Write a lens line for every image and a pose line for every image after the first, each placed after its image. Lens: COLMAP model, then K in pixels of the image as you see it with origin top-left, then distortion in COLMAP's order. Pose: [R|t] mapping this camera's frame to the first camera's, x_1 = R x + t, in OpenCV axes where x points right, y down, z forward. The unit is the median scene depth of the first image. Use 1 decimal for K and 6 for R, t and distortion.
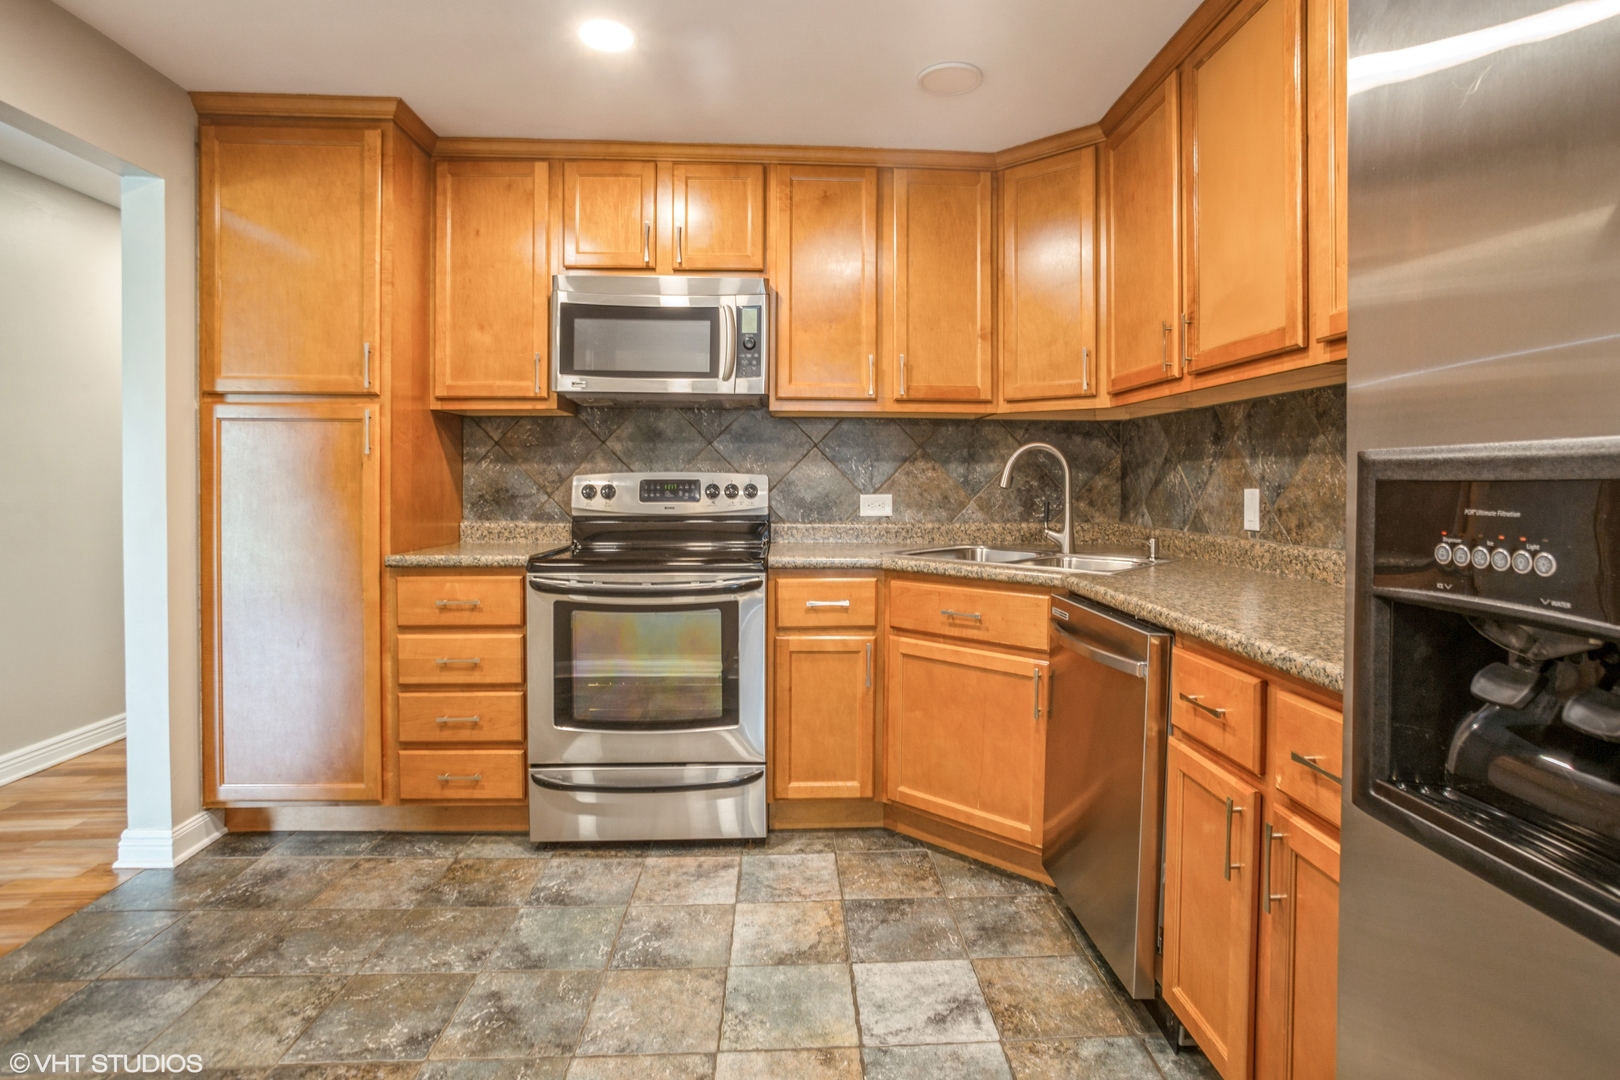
lens RADIAL K [[801.0, 0, 805.8], [0, 801.0, 491.7], [0, 0, 1]] dist [-0.049593, 0.005093]
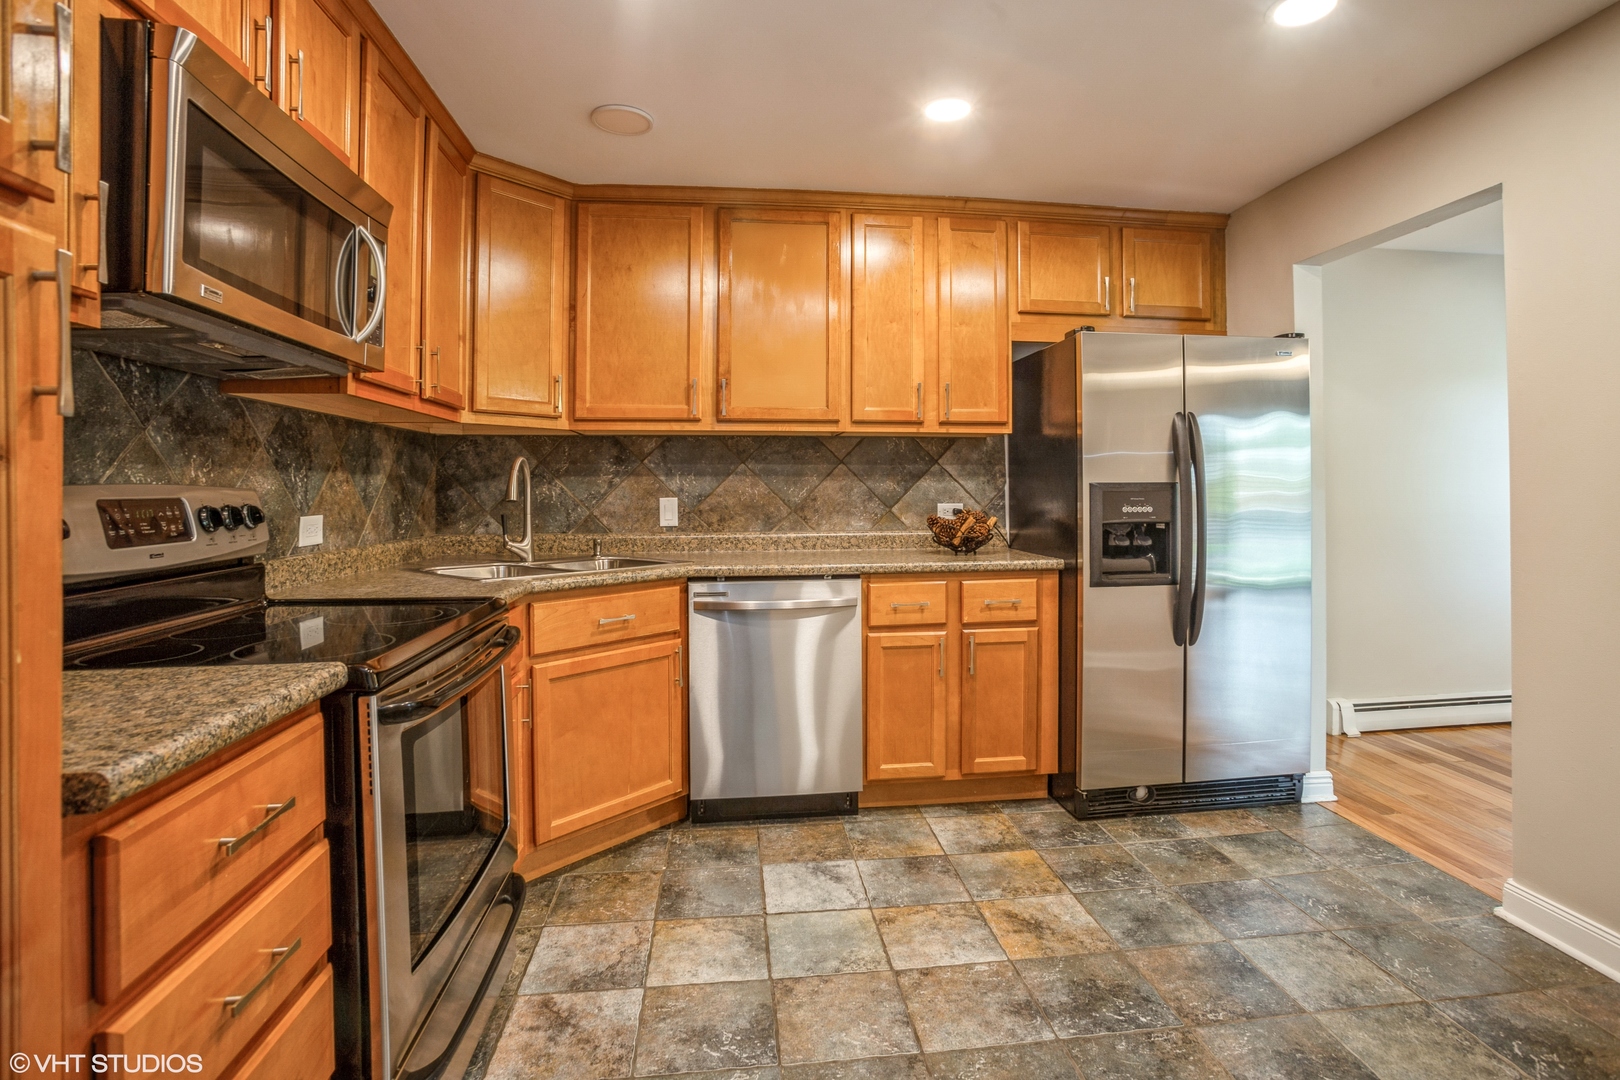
lens RADIAL K [[801.0, 0, 810.3], [0, 801.0, 494.0], [0, 0, 1]] dist [-0.049593, 0.005093]
pose [[-0.062675, -0.010323, 0.997981, -0.838146], [0.018911, 0.999755, 0.011529, -0.020608], [-0.997855, 0.019595, -0.062464, 0.762916]]
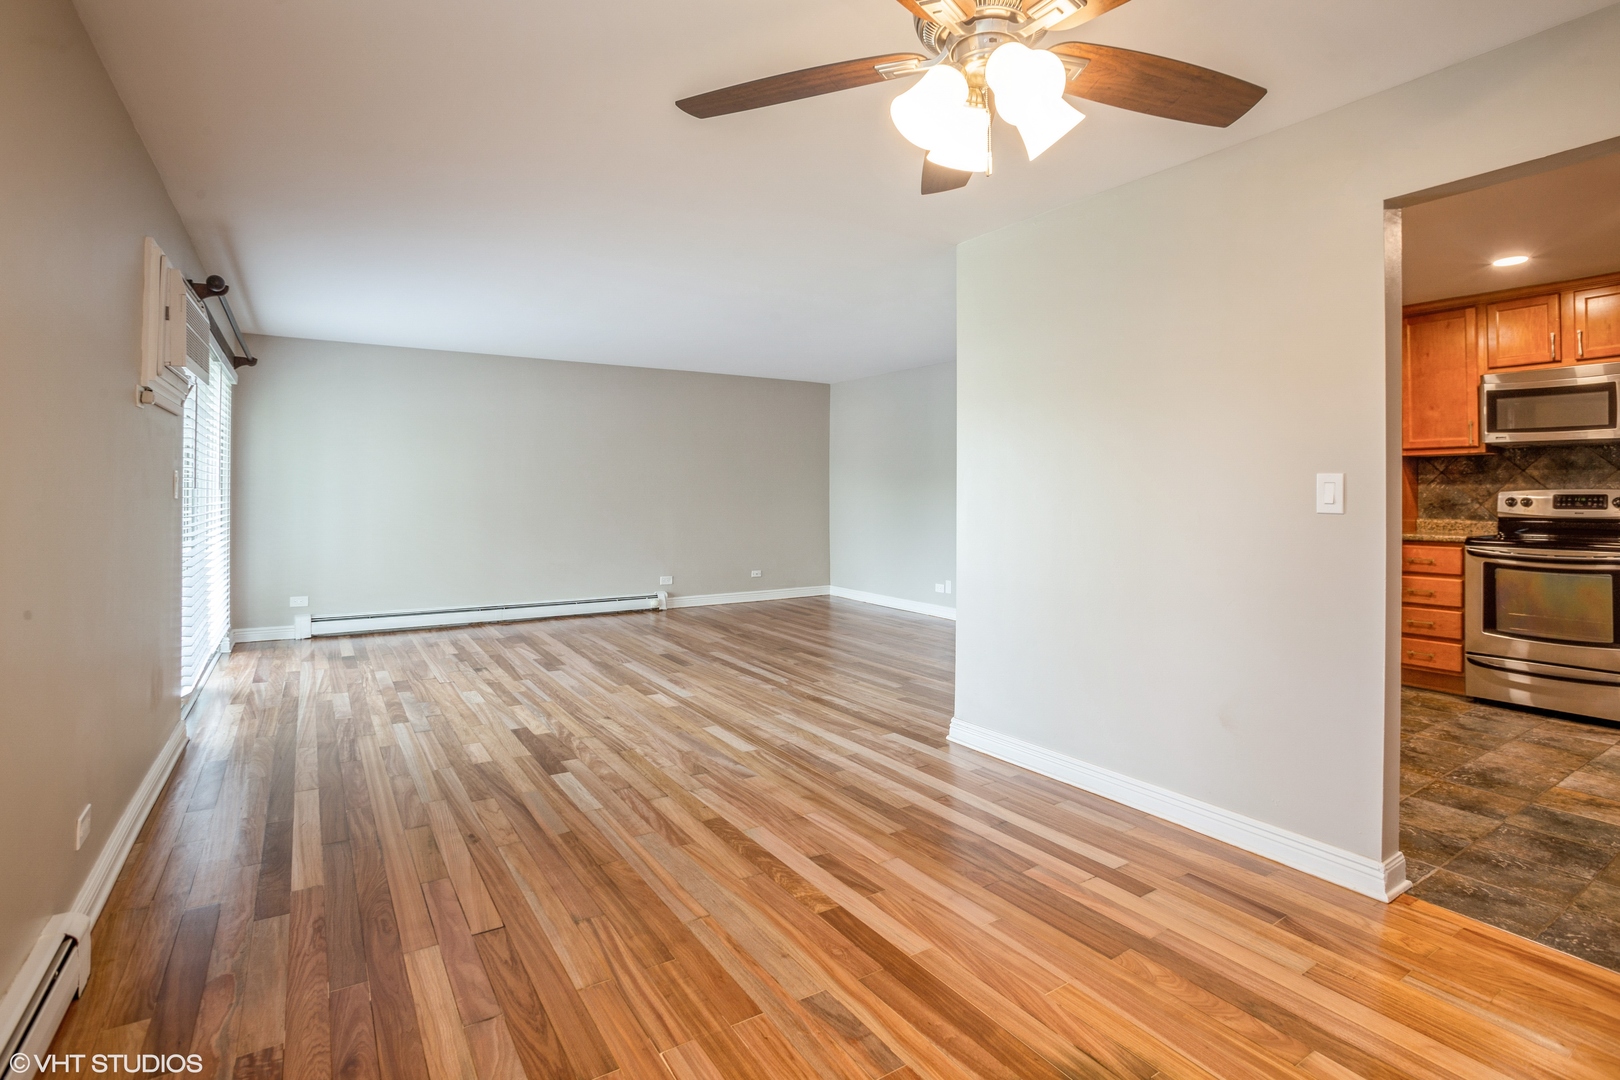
lens RADIAL K [[759.5, 0, 823.4], [0, 759.5, 479.6], [0, 0, 1]] dist [-0.023959, 0.000125]
pose [[0.507585, -0.013576, -0.861495, 0.366719], [-0.011102, 0.999690, -0.022295, 0.004395], [0.861530, 0.020881, 0.507277, -1.105124]]
